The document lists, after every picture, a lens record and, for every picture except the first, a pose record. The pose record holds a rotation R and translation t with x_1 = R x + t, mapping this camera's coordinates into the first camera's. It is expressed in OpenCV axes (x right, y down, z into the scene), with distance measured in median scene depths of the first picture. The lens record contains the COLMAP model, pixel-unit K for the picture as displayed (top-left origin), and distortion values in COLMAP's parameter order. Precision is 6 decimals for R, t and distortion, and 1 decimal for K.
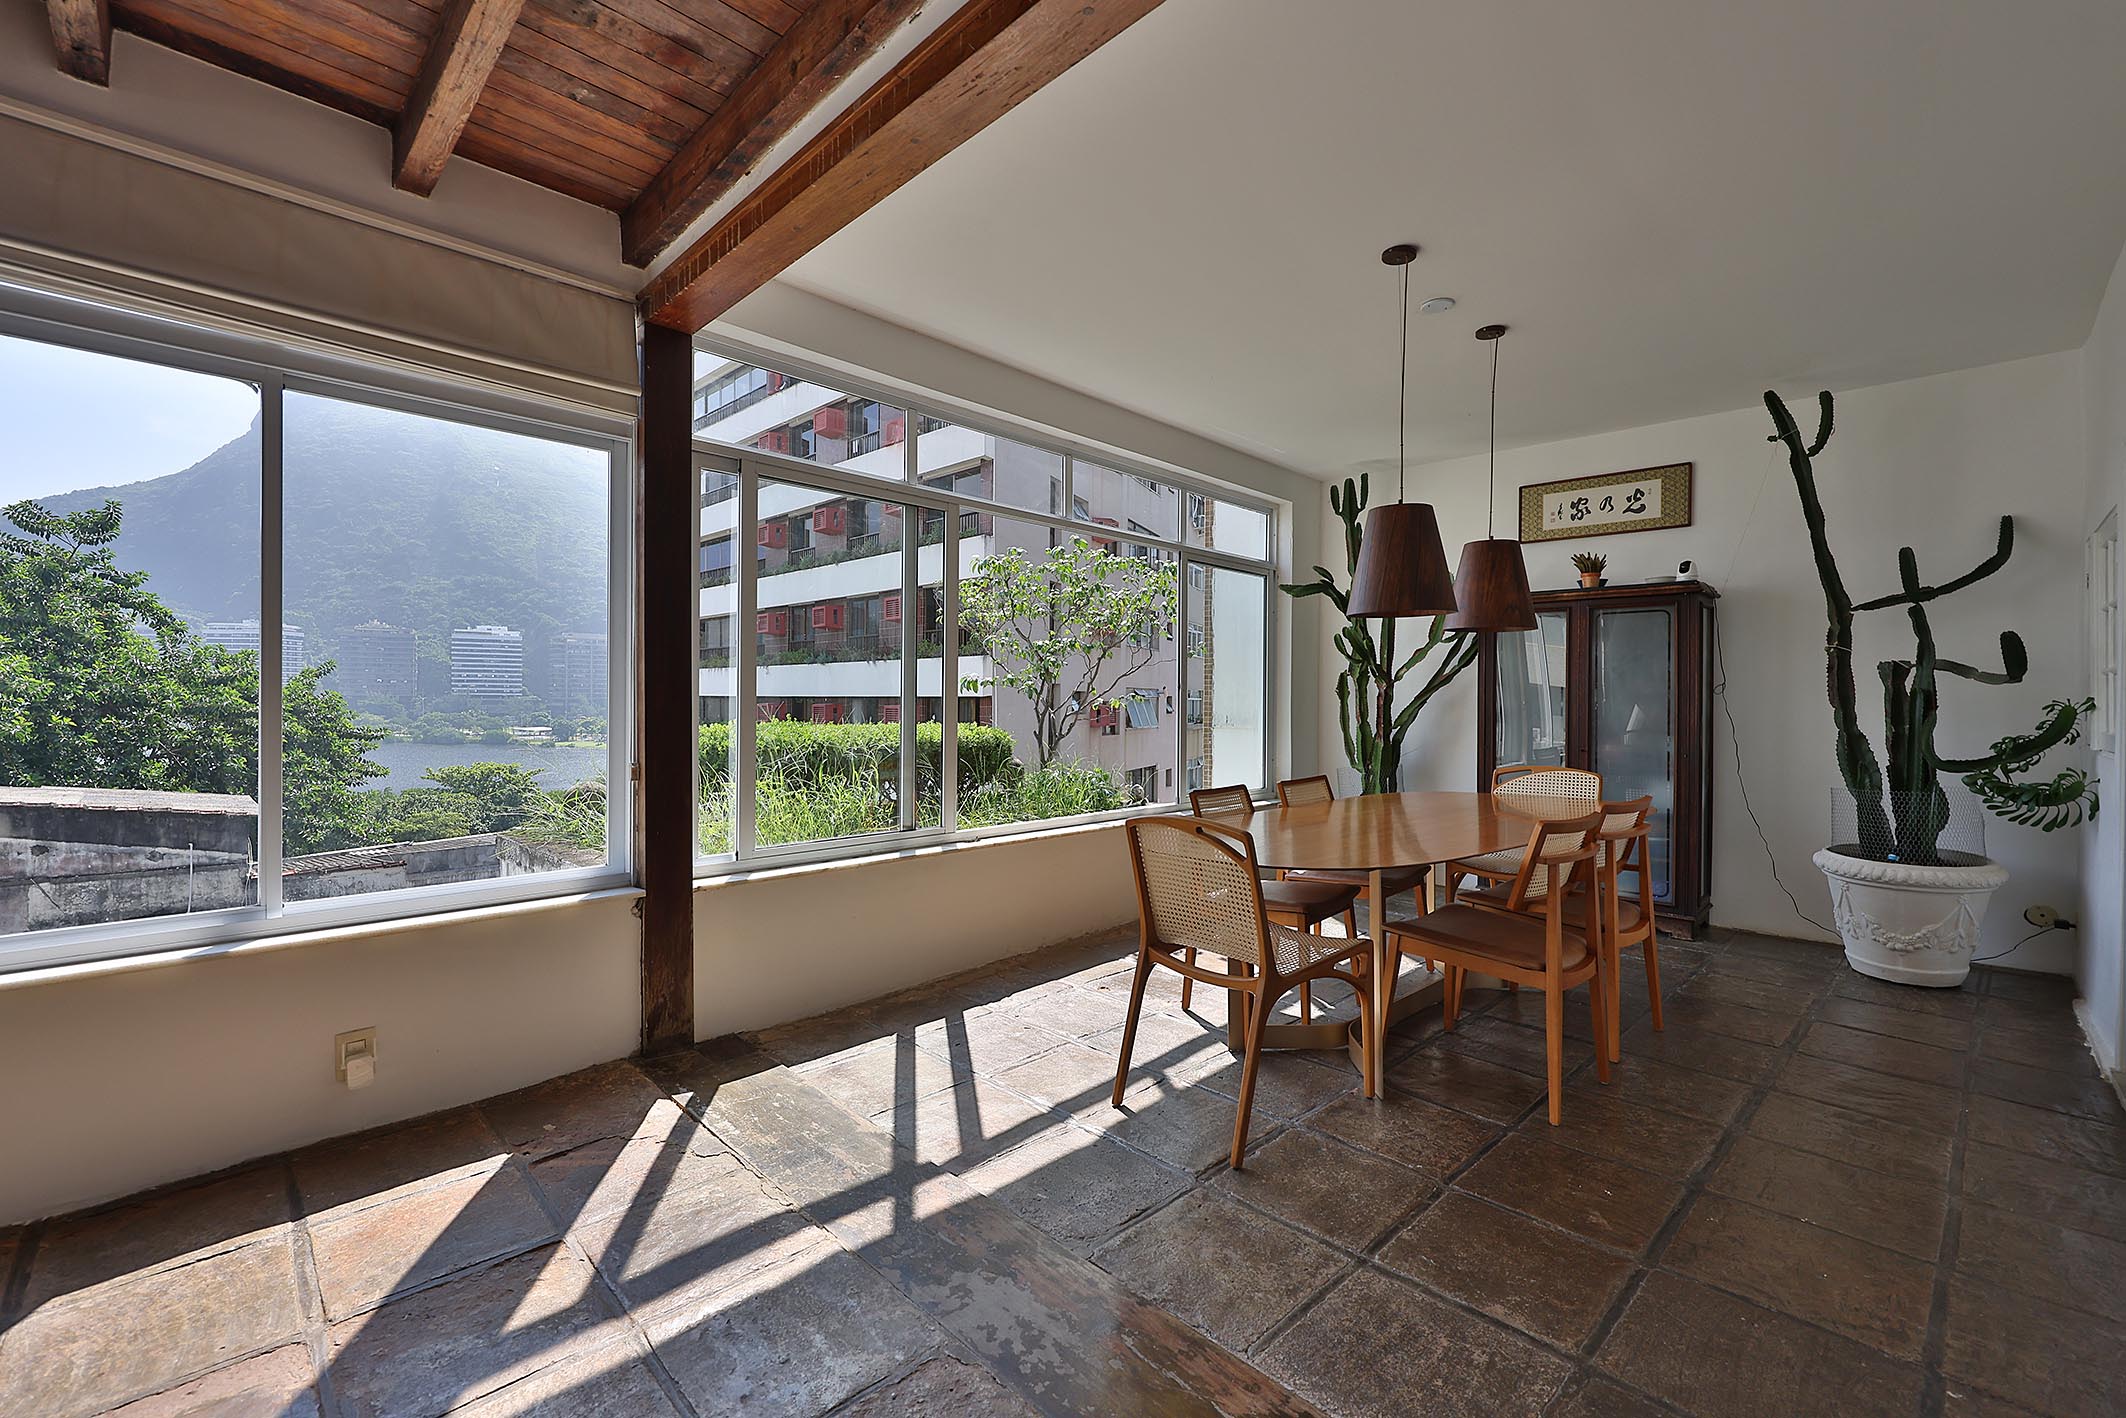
lens RADIAL K [[899.3, 0, 1054.4], [0, 899.3, 706.2], [0, 0, 1]] dist [-0.006076, 0.001685]
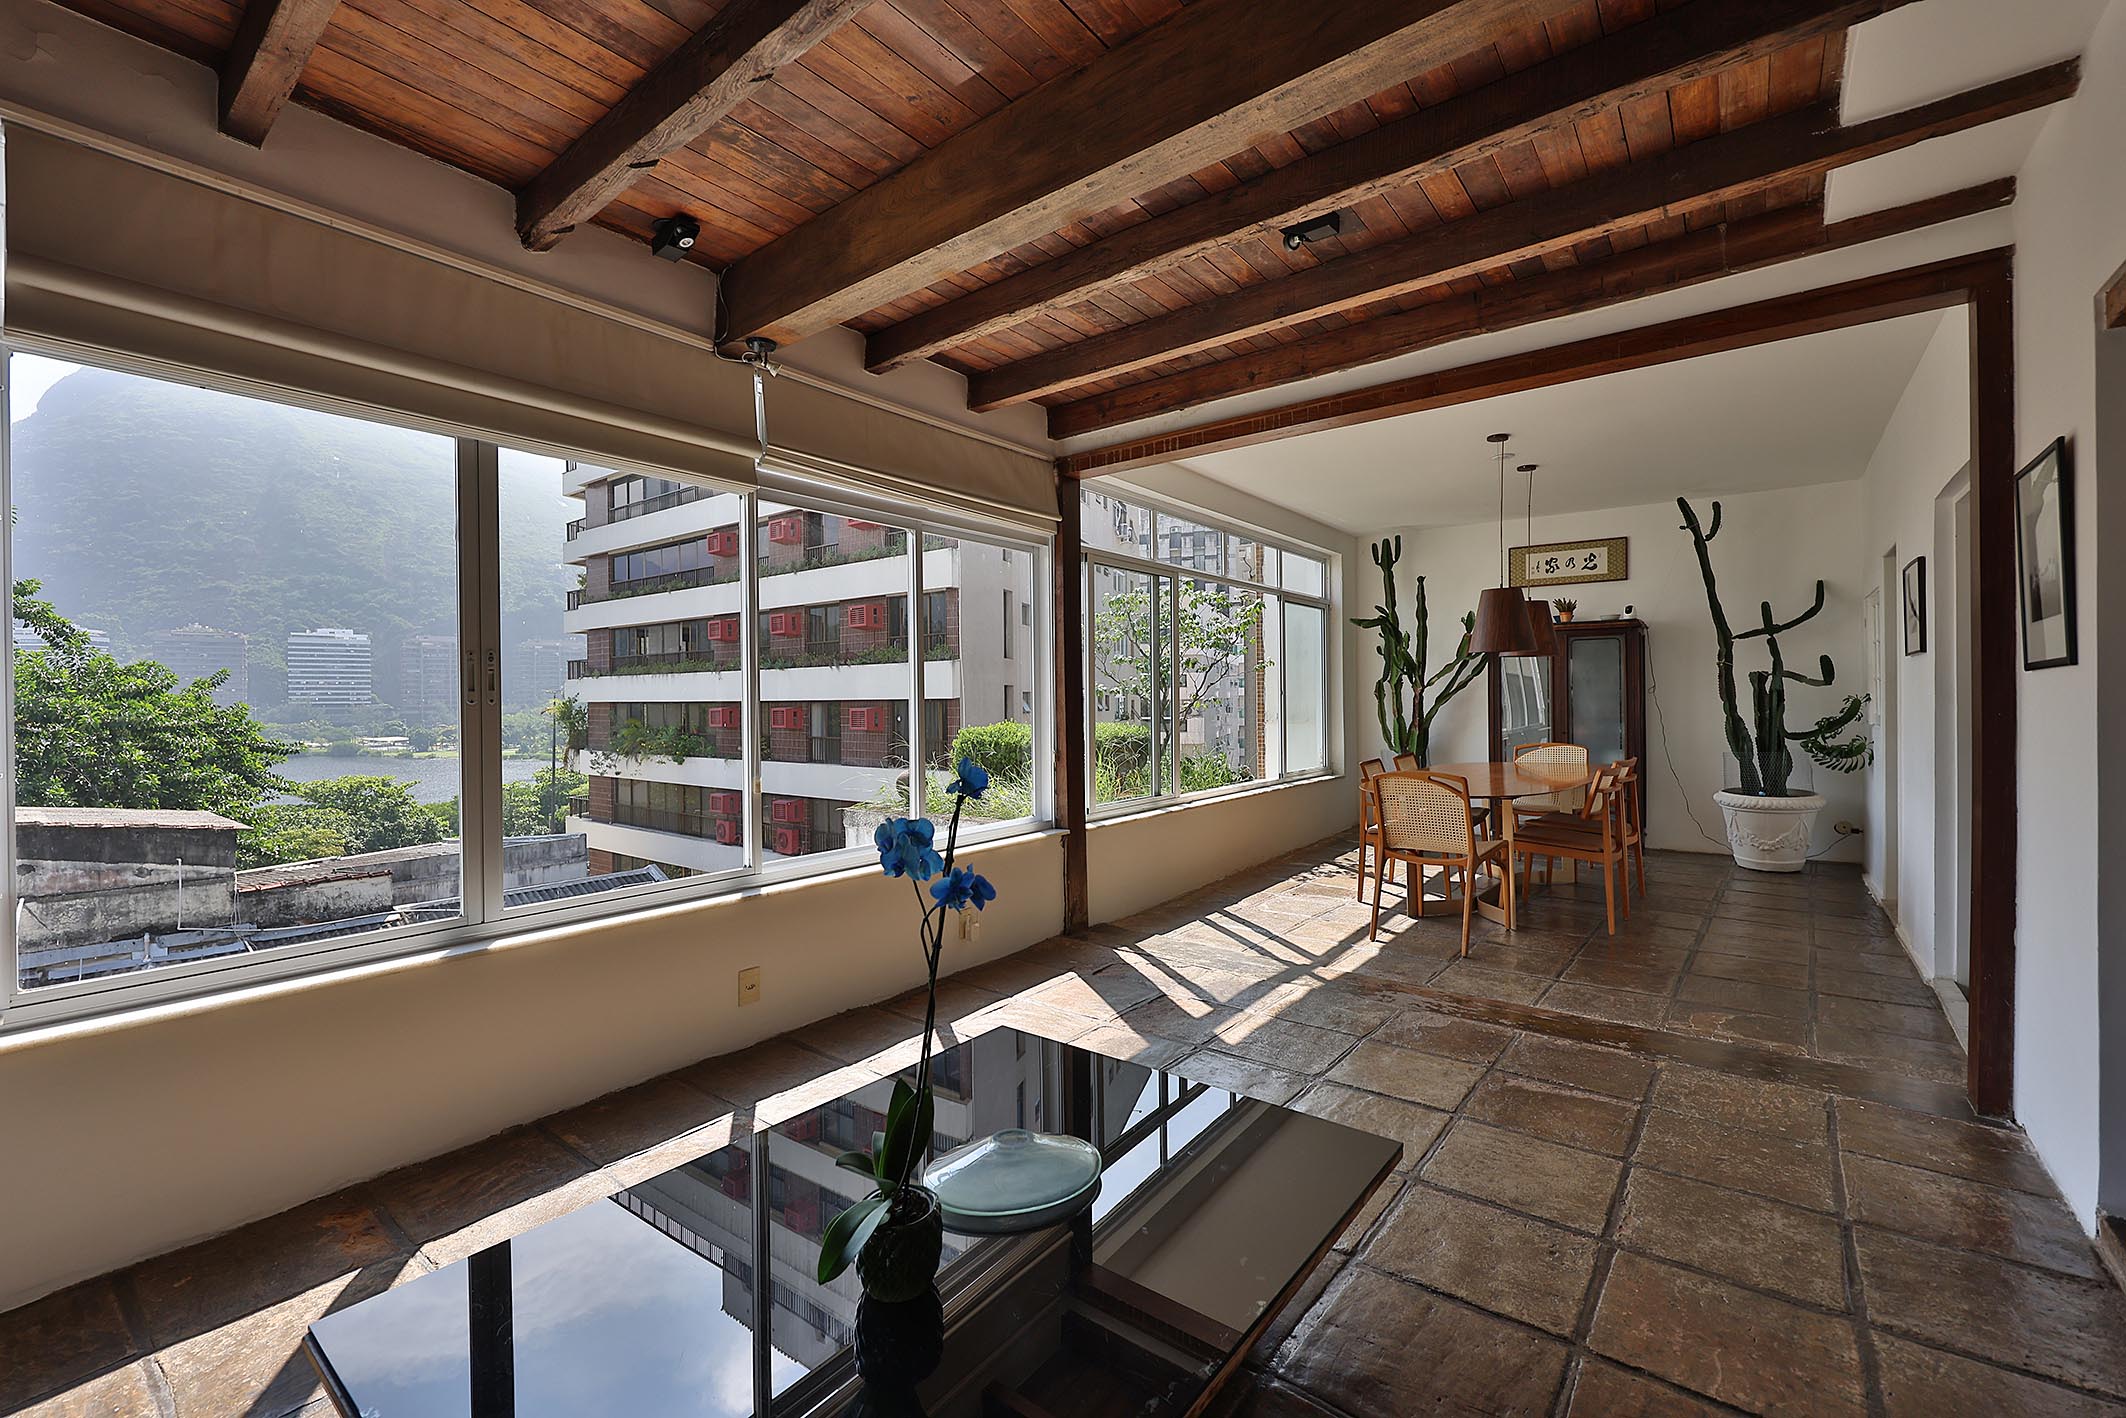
lens RADIAL K [[899.3, 0, 1046.9], [0, 899.3, 702.3], [0, 0, 1]] dist [-0.006076, 0.001685]
pose [[0.993254, -0.016609, 0.114760, -0.430114], [0.016853, 0.999857, -0.001162, -0.013106], [-0.114725, 0.003089, 0.993393, -0.374656]]
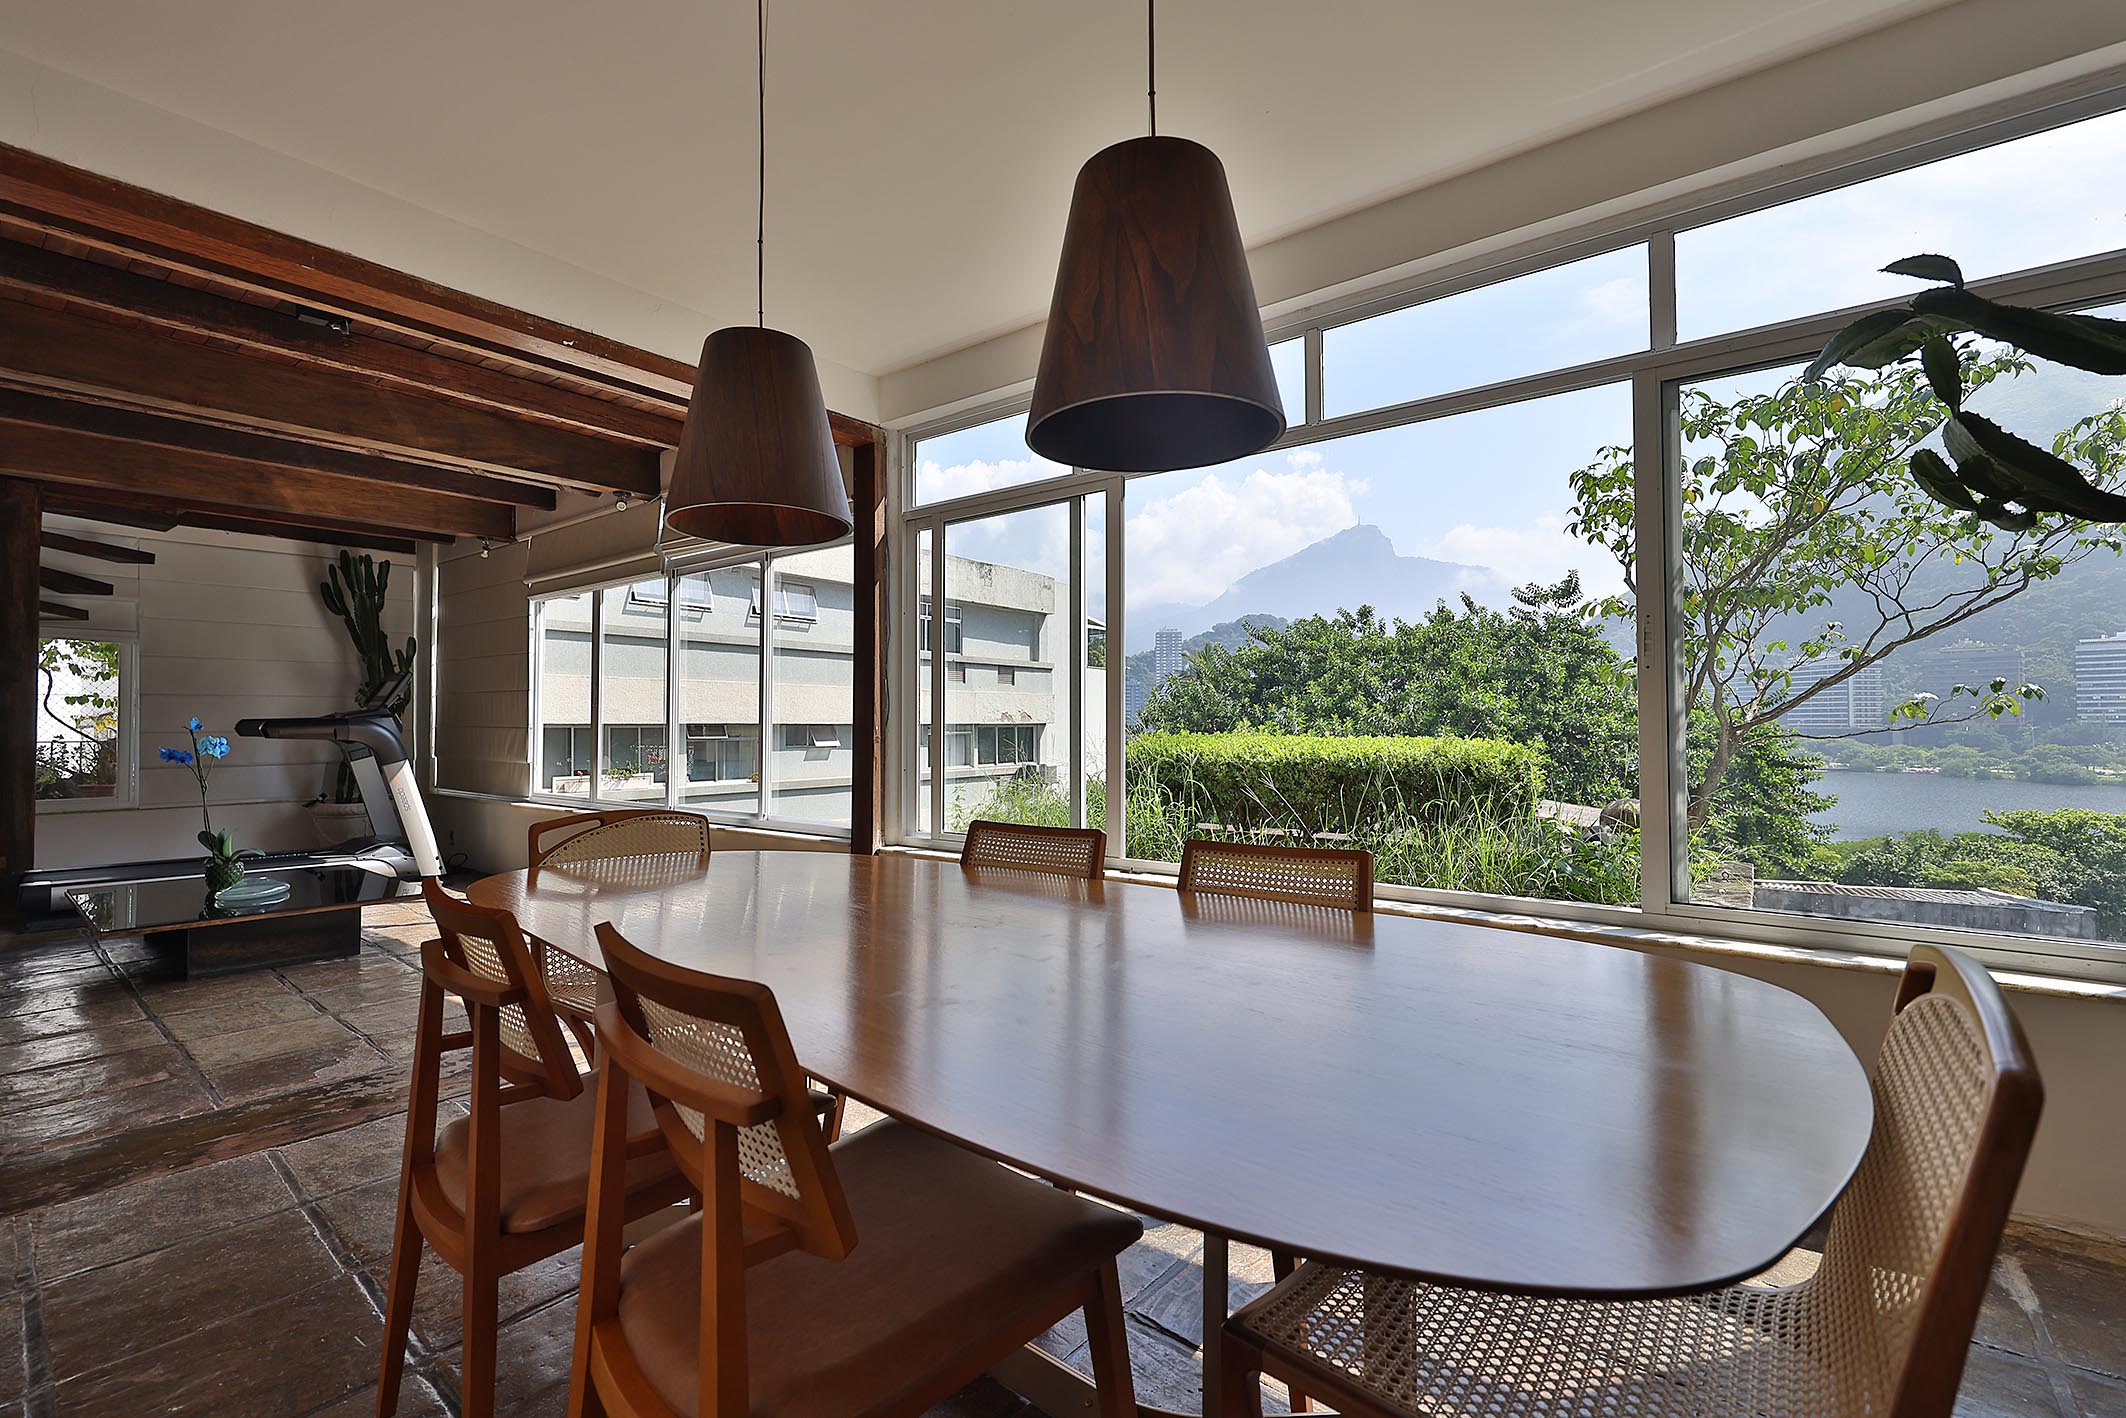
lens RADIAL K [[899.3, 0, 1054.2], [0, 899.3, 711.5], [0, 0, 1]] dist [-0.006076, 0.001685]
pose [[0.119050, -0.025383, -0.992564, 0.641278], [-0.002680, 0.999661, -0.025886, 0.020787], [0.992885, 0.005742, 0.118942, 0.735554]]
